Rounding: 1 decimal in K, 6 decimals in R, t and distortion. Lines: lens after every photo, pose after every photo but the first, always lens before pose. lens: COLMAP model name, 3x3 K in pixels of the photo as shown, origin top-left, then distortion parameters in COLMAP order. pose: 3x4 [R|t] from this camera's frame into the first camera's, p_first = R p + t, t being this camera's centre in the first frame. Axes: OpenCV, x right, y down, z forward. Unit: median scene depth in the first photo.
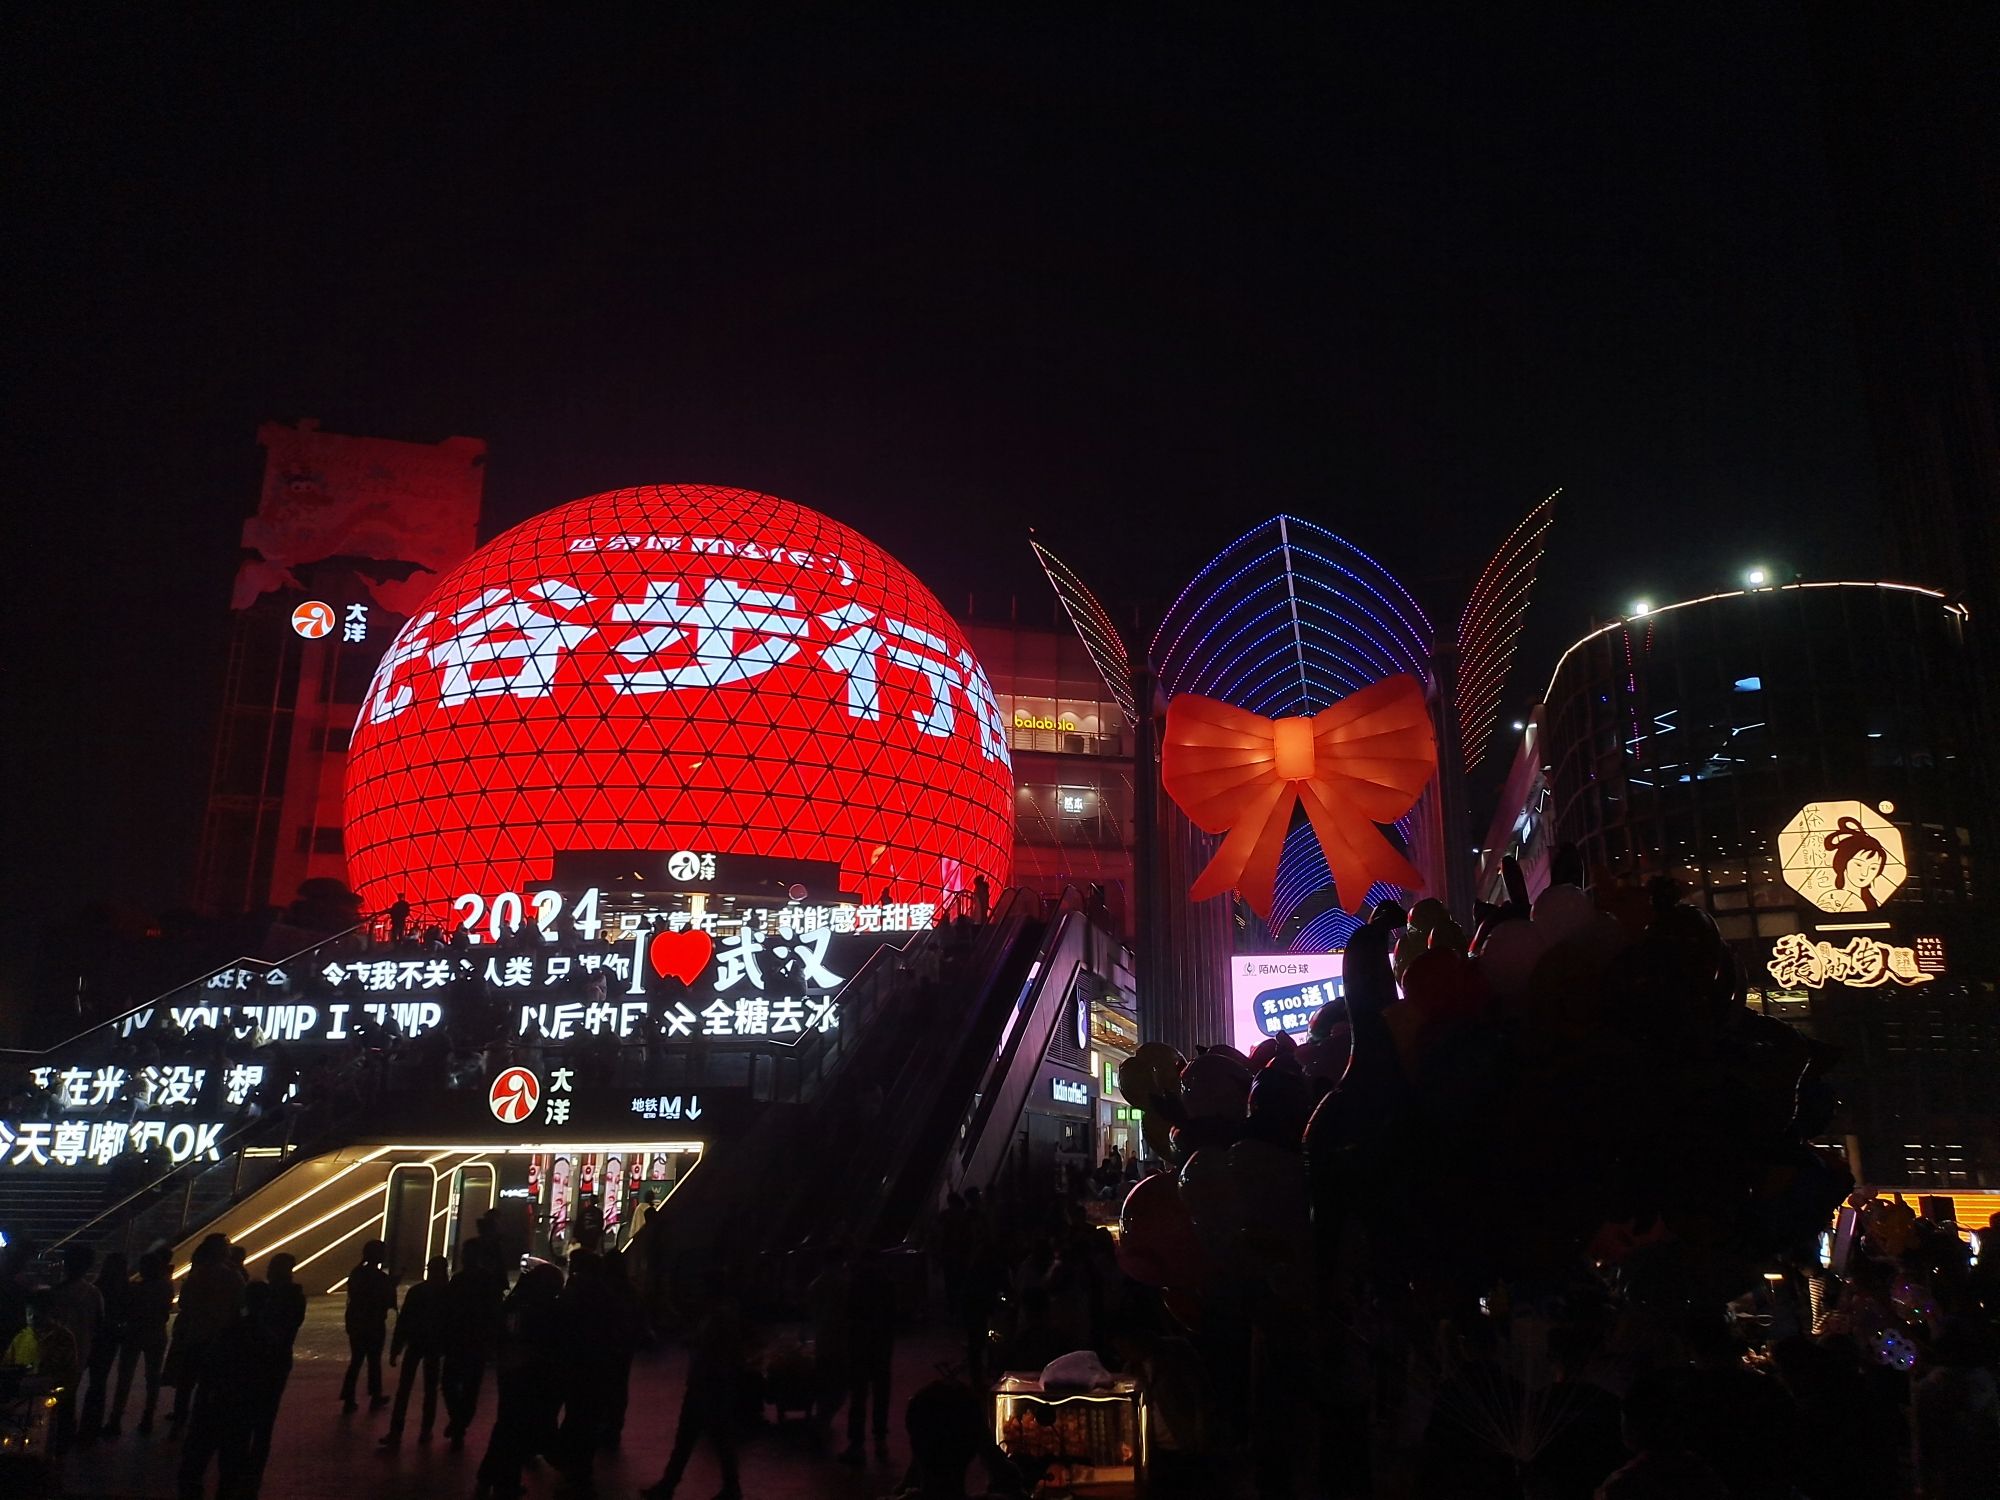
lens RADIAL K [[1522.2, 0, 1000.0], [0, 1522.2, 750.0], [0, 0, 1]] dist [0.060016, -0.091223]
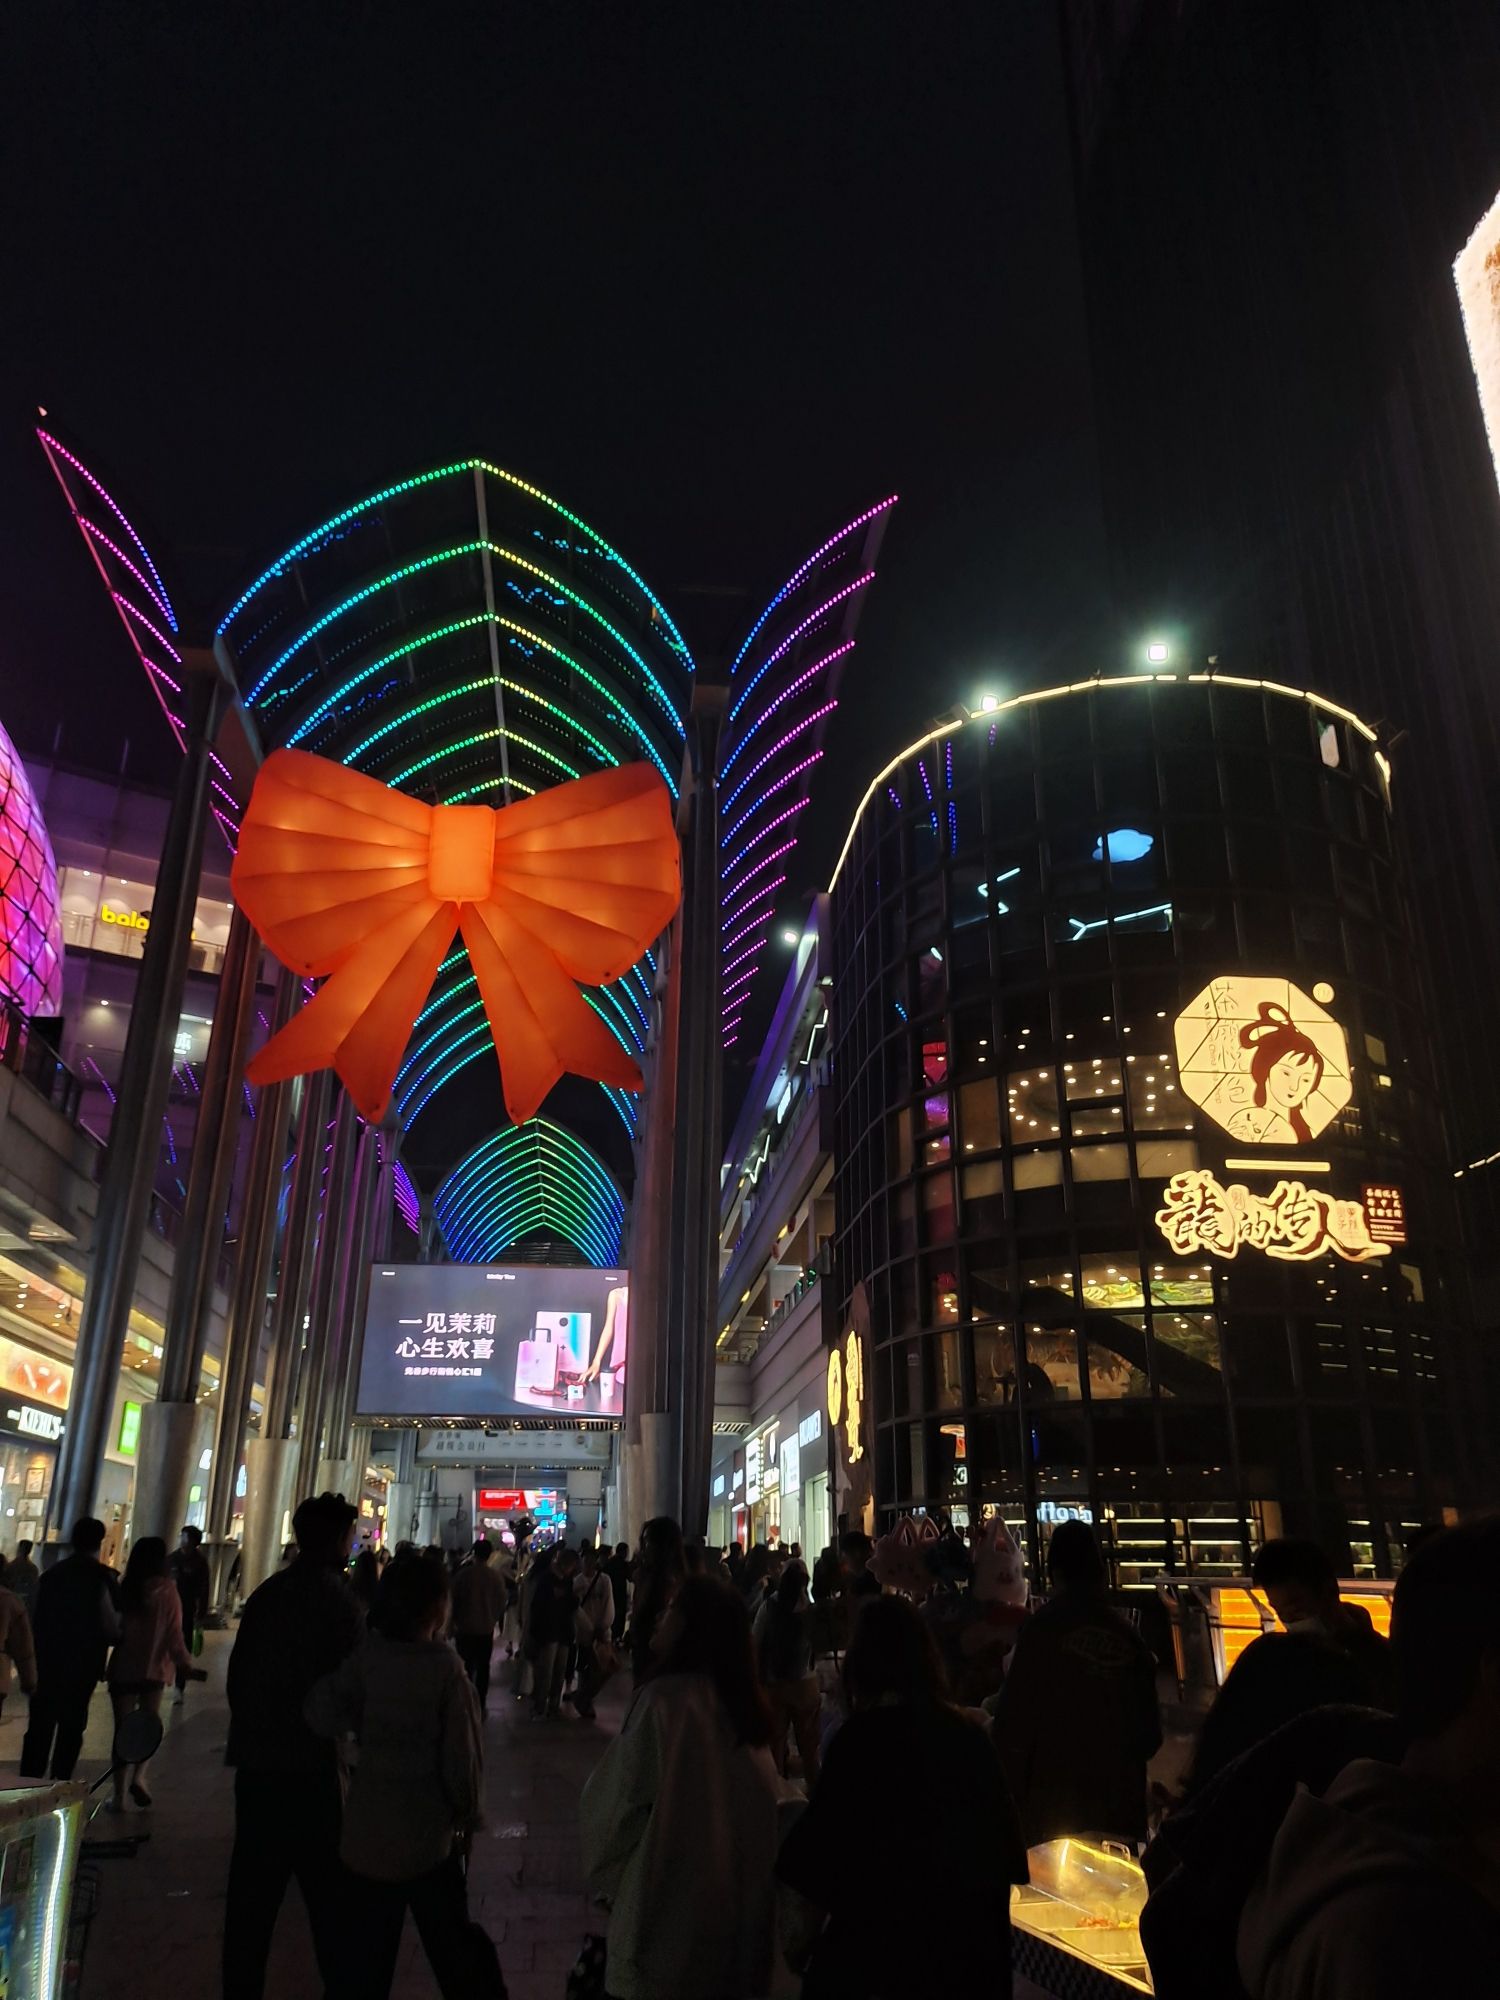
lens RADIAL K [[1522.2, 0, 750.0], [0, 1522.2, 1000.0], [0, 0, 1]] dist [0.060016, -0.091223]
pose [[0.945619, 0.114479, 0.304464, 0.148201], [-0.092423, 0.992004, -0.085943, 0.121066], [-0.311868, 0.053130, 0.948639, 0.462746]]
